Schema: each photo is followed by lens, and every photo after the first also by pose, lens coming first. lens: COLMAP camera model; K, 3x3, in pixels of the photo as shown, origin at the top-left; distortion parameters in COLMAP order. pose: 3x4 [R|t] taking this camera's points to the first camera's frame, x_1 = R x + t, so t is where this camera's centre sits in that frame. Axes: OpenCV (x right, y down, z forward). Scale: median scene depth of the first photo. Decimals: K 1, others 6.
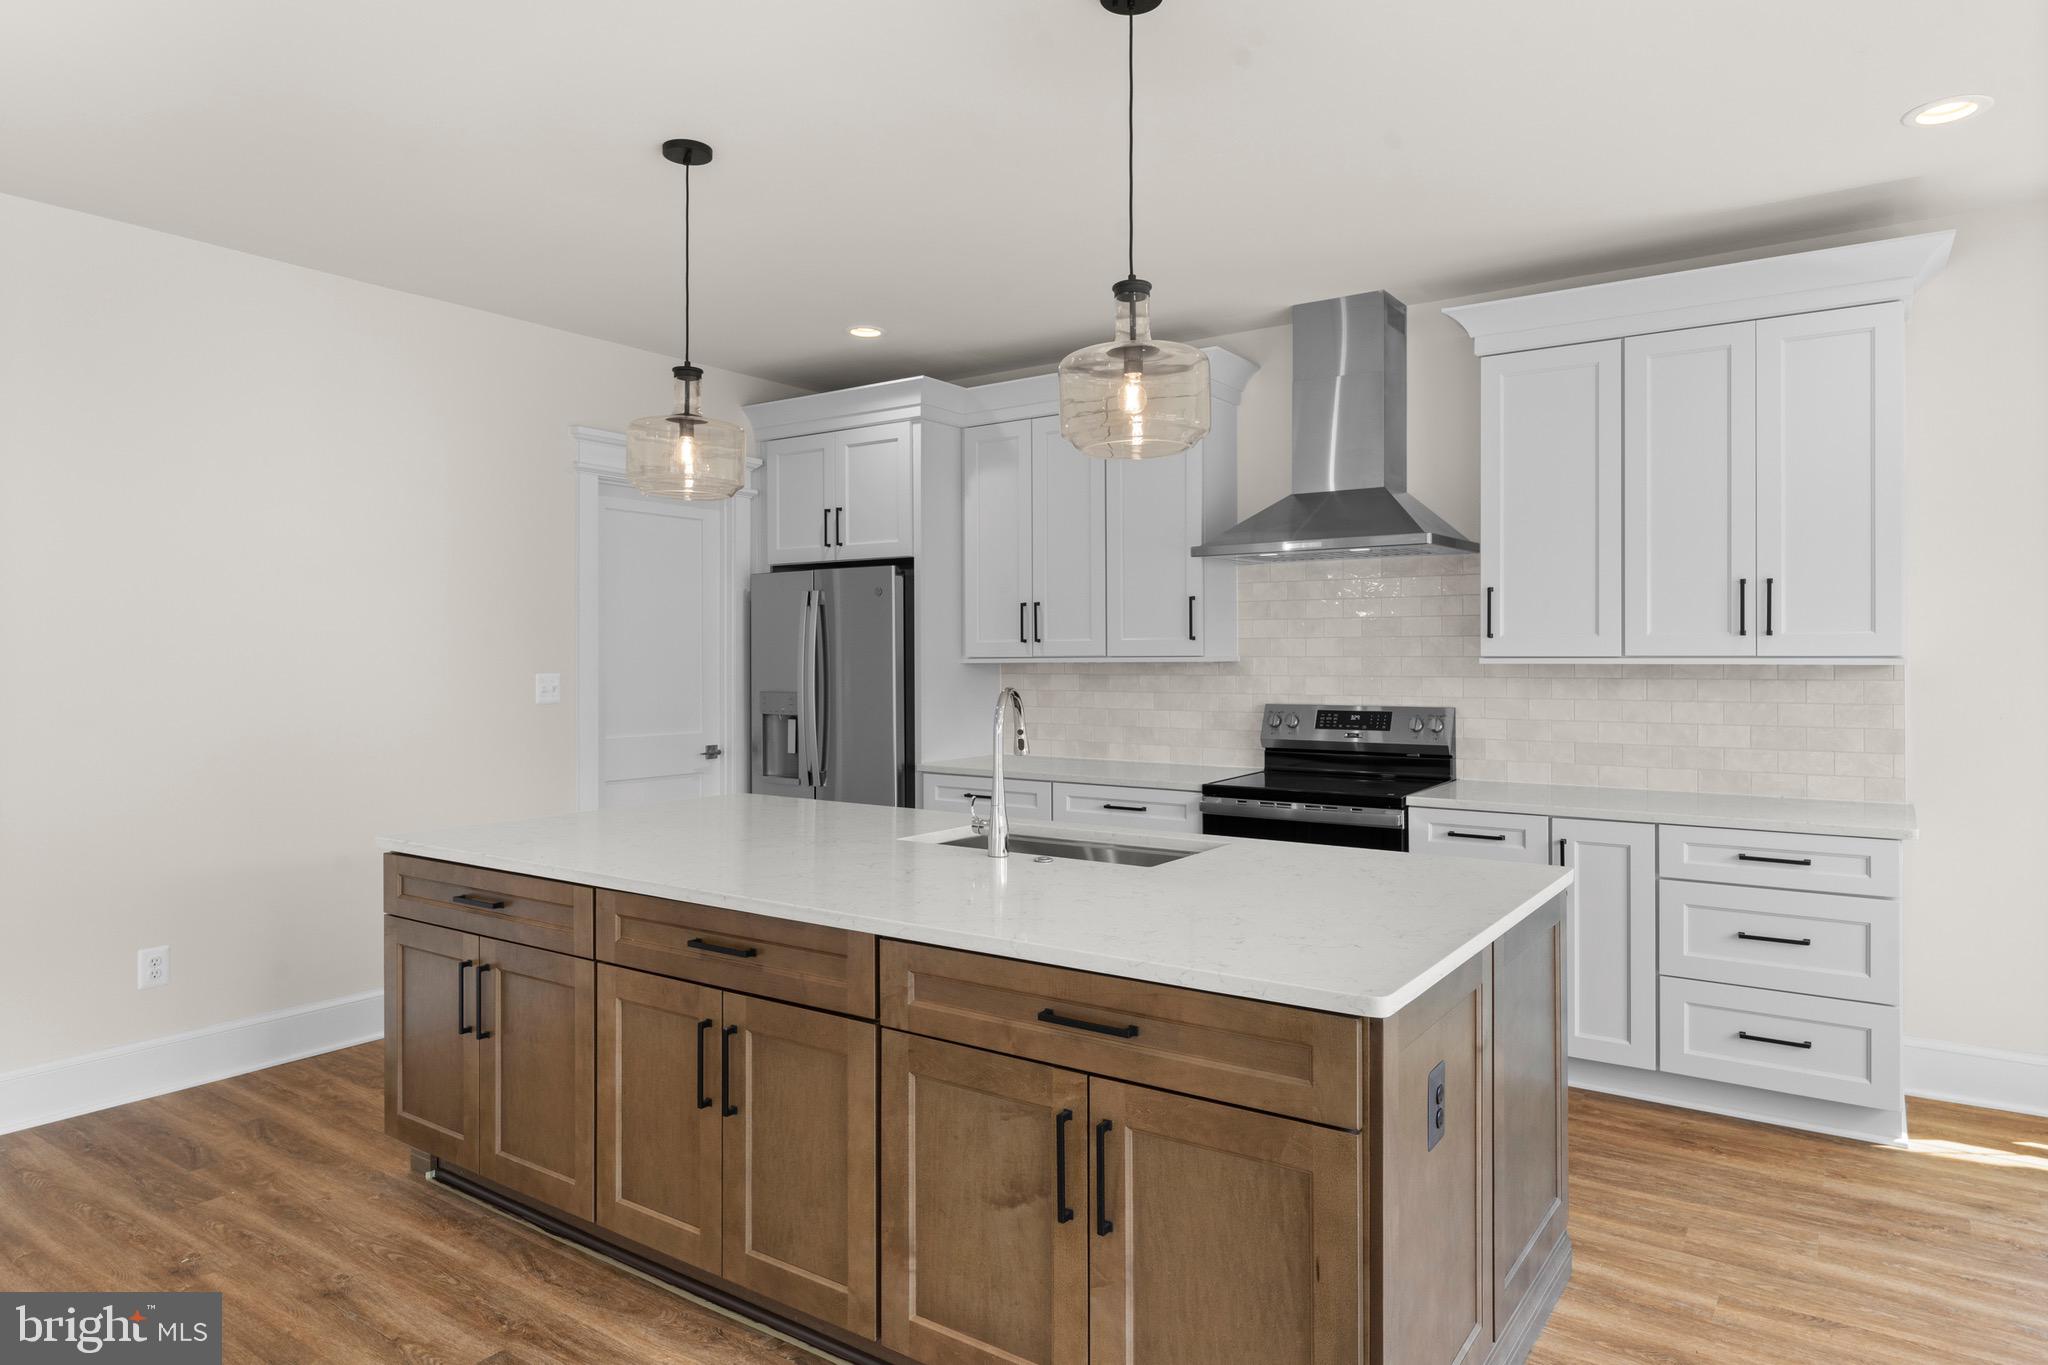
lens RADIAL K [[1223.6, 0, 1023.0], [0, 1223.6, 653.7], [0, 0, 1]] dist [0.025923, 0.000006]
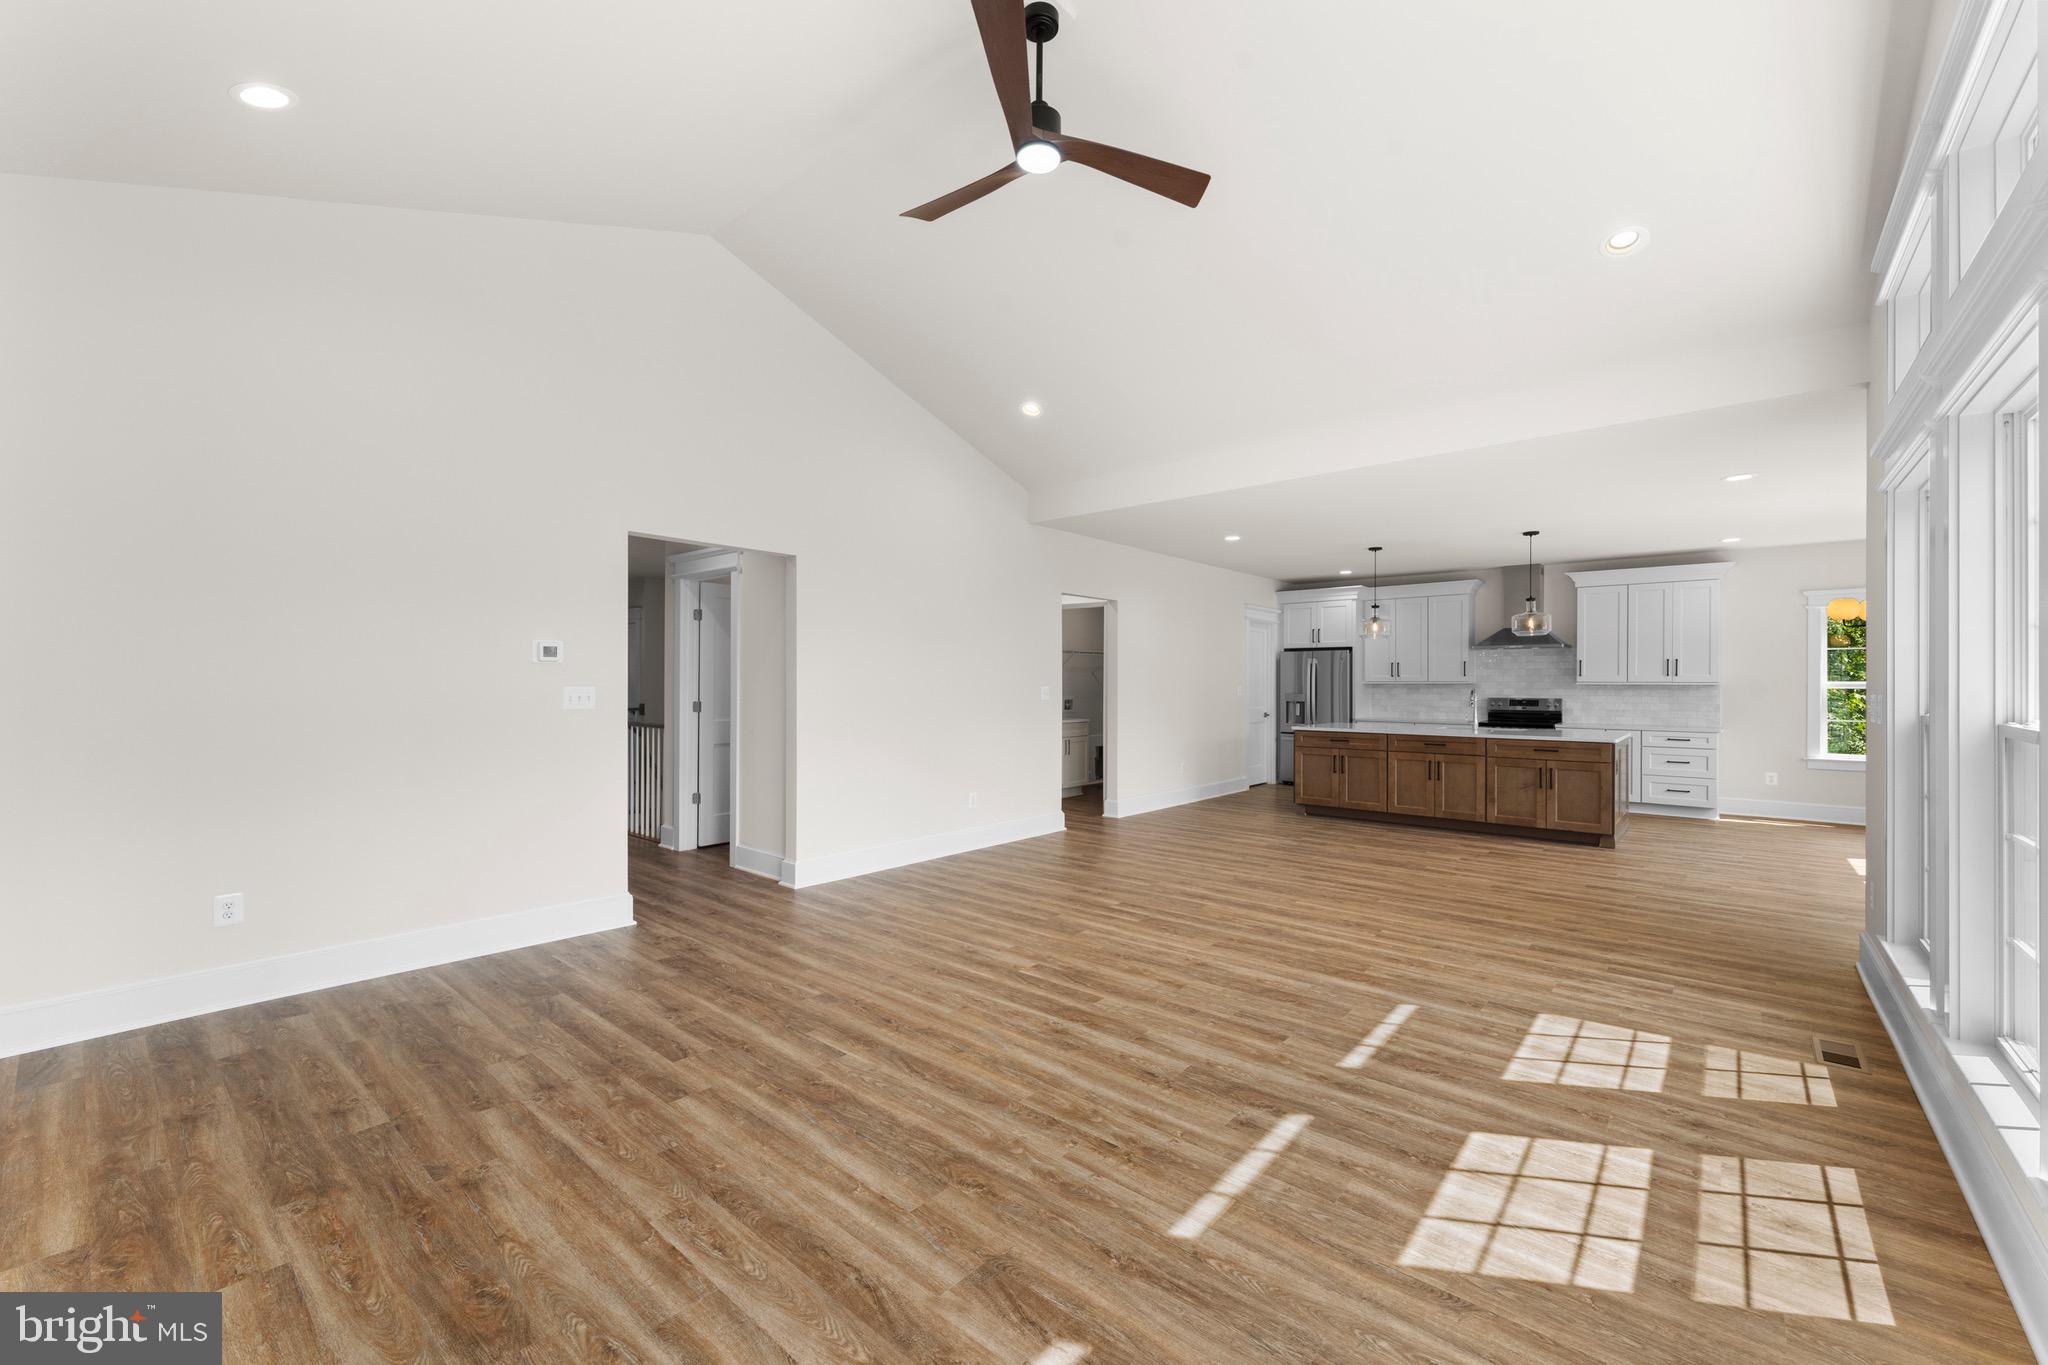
lens RADIAL K [[821.1, 0, 1024.0], [0, 821.1, 682.5], [0, 0, 1]] dist [-0.000647, 0.011195]
pose [[0.995384, 0.005109, -0.095841, -0.855829], [-0.004867, 0.999984, 0.002759, 0.005110], [0.095853, -0.002280, 0.995393, -1.266685]]
